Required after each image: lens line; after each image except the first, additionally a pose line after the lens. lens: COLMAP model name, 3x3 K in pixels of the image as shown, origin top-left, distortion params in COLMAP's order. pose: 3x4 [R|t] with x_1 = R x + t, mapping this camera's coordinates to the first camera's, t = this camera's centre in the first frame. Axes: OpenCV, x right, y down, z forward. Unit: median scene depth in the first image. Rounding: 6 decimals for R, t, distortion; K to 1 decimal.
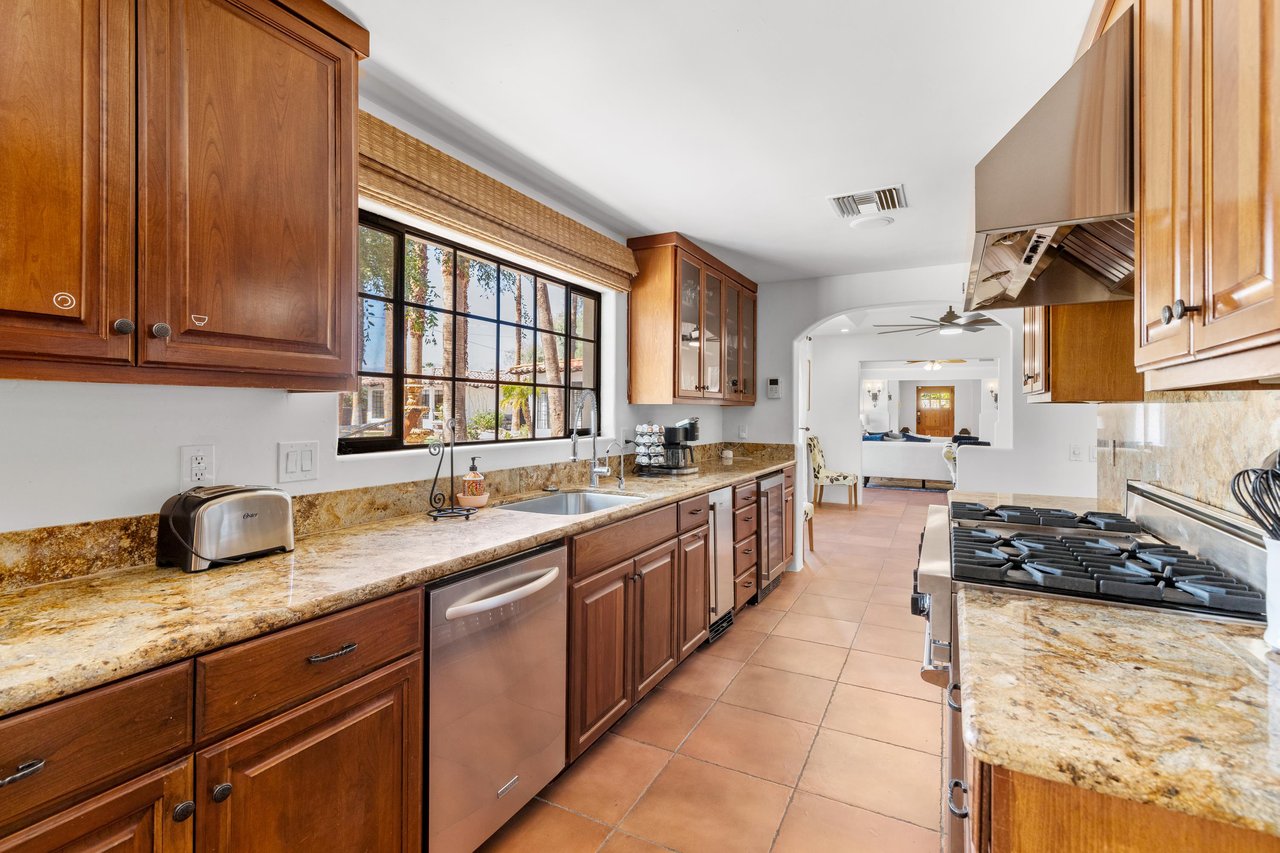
lens RADIAL K [[585.3, 0, 639.9], [0, 585.3, 411.3], [0, 0, 1]] dist [0.001281, -0.000001]
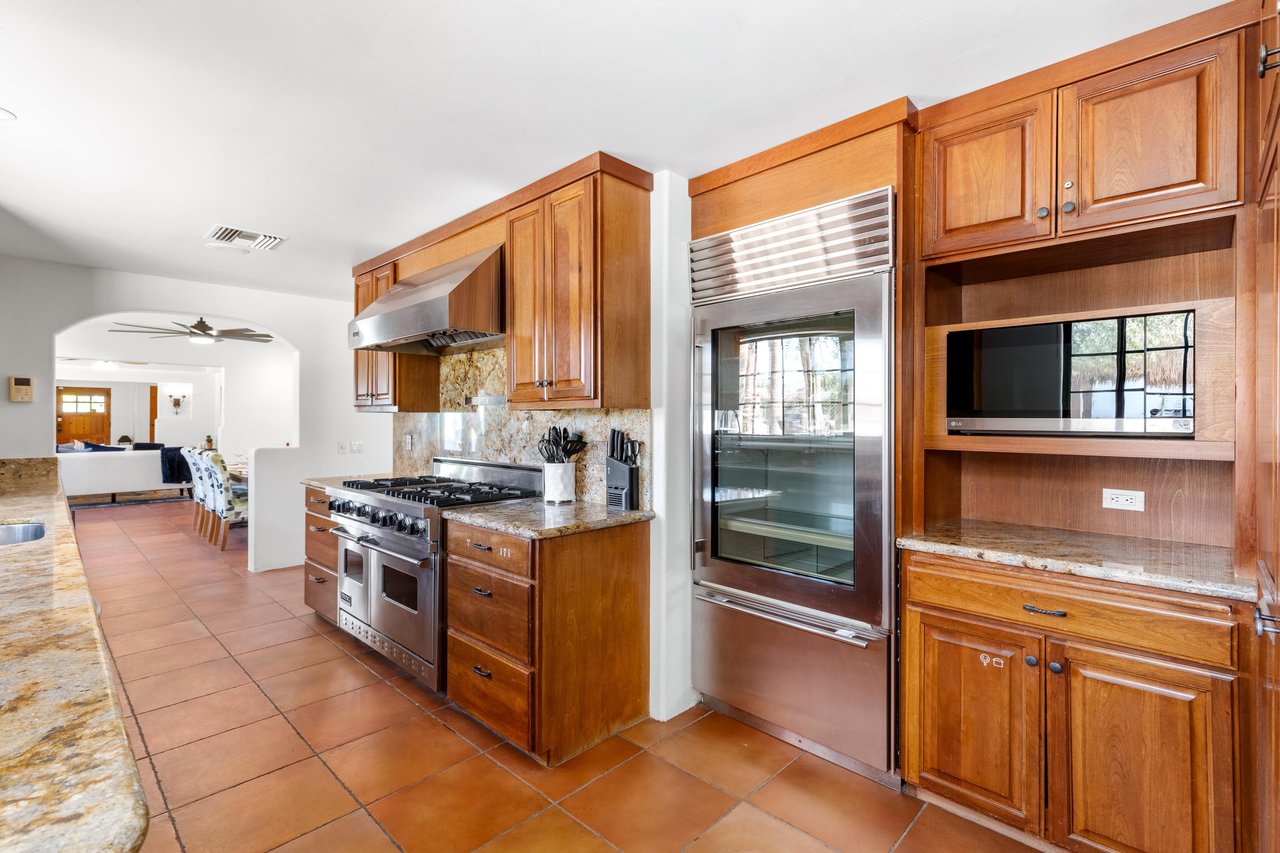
lens RADIAL K [[585.3, 0, 639.9], [0, 585.3, 411.3], [0, 0, 1]] dist [0.001281, -0.000001]
pose [[0.277471, 0.006821, 0.960710, -0.279135], [0.000932, 0.999972, -0.007369, -0.002356], [-0.960734, 0.002940, 0.277457, -0.039830]]
